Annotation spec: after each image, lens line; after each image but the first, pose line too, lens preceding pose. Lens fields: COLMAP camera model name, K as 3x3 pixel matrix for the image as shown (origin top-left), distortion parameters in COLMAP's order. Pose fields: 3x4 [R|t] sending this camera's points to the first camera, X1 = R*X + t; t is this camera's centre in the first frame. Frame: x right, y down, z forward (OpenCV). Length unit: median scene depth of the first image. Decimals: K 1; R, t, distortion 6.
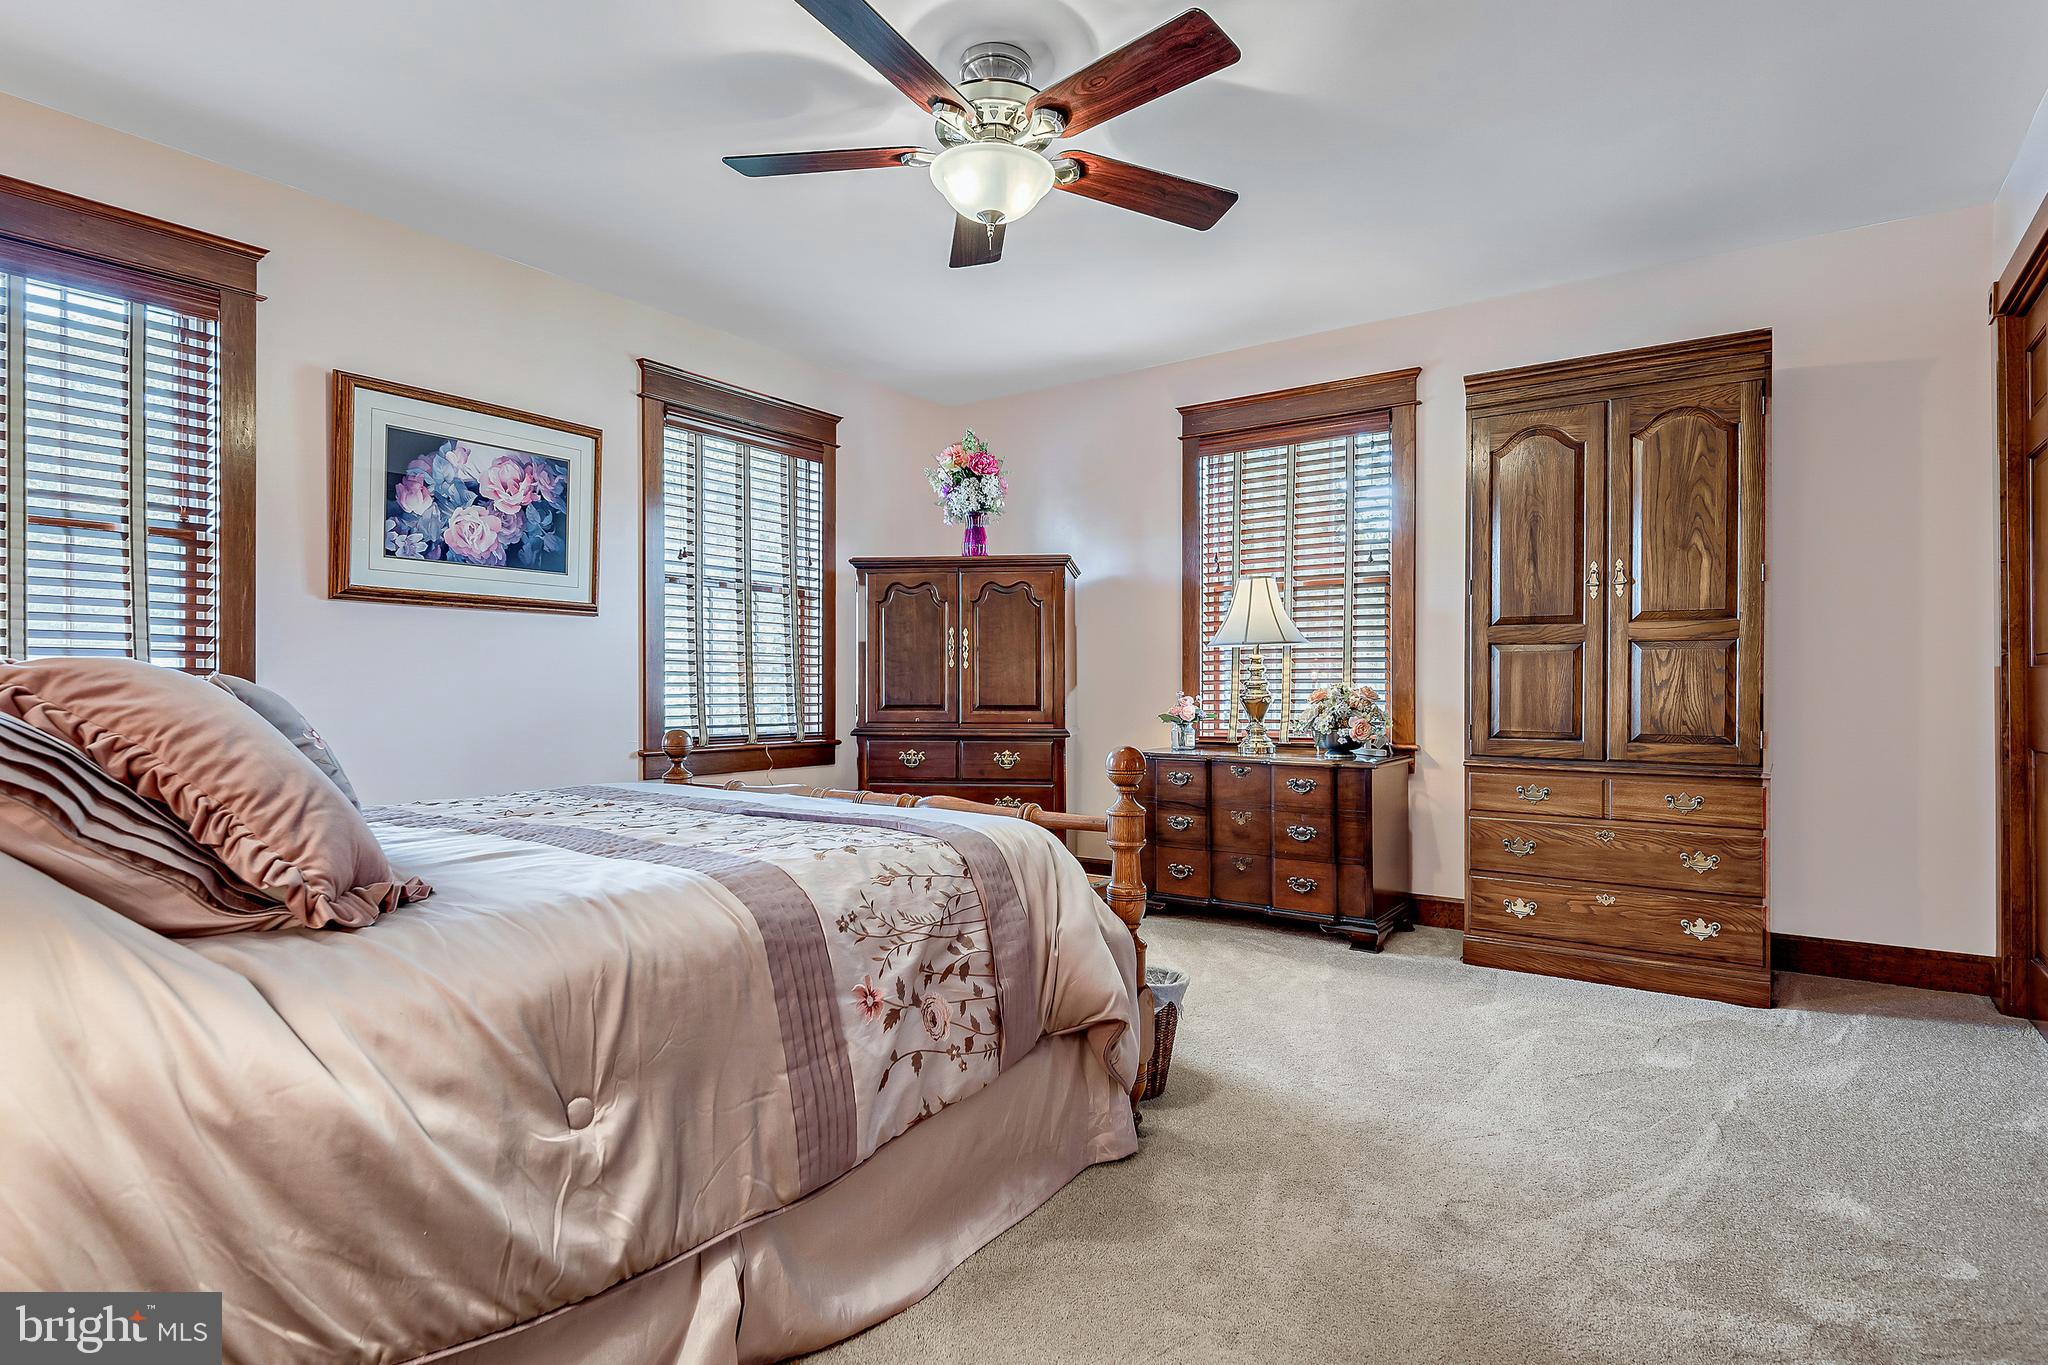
lens RADIAL K [[1079.9, 0, 1020.7], [0, 1079.9, 676.0], [0, 0, 1]] dist [-0.007600, -0.000656]
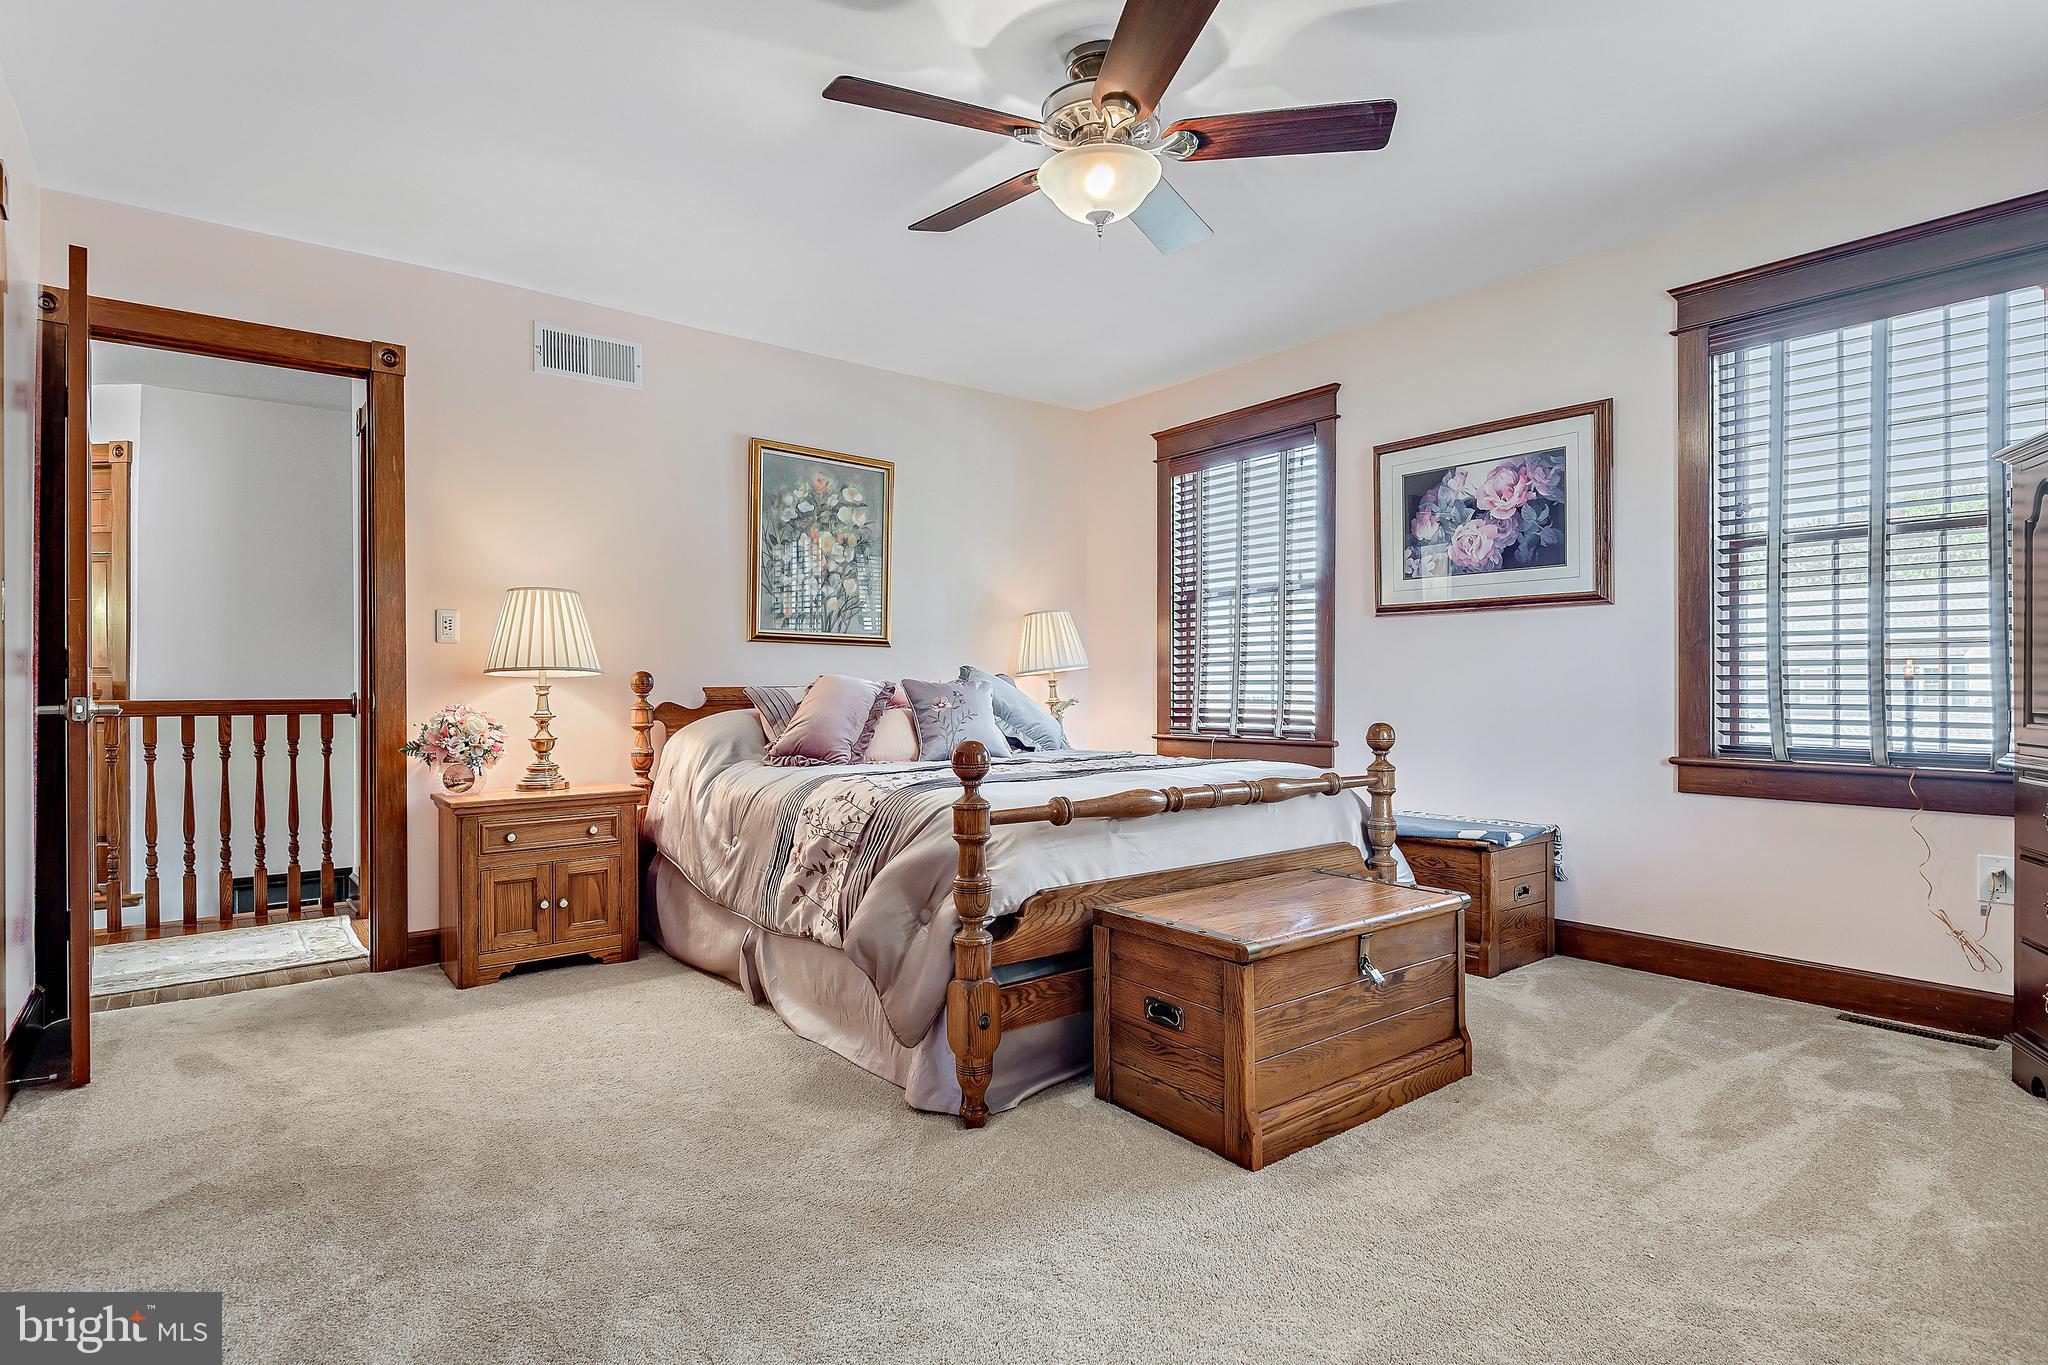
lens RADIAL K [[1038.4, 0, 1027.0], [0, 1038.4, 681.5], [0, 0, 1]] dist [0.002550, -0.007730]
pose [[-0.305035, 0.001374, -0.952340, 0.646538], [0.014625, 0.999888, -0.003241, 0.006199], [0.952229, -0.014916, -0.305021, 0.866251]]
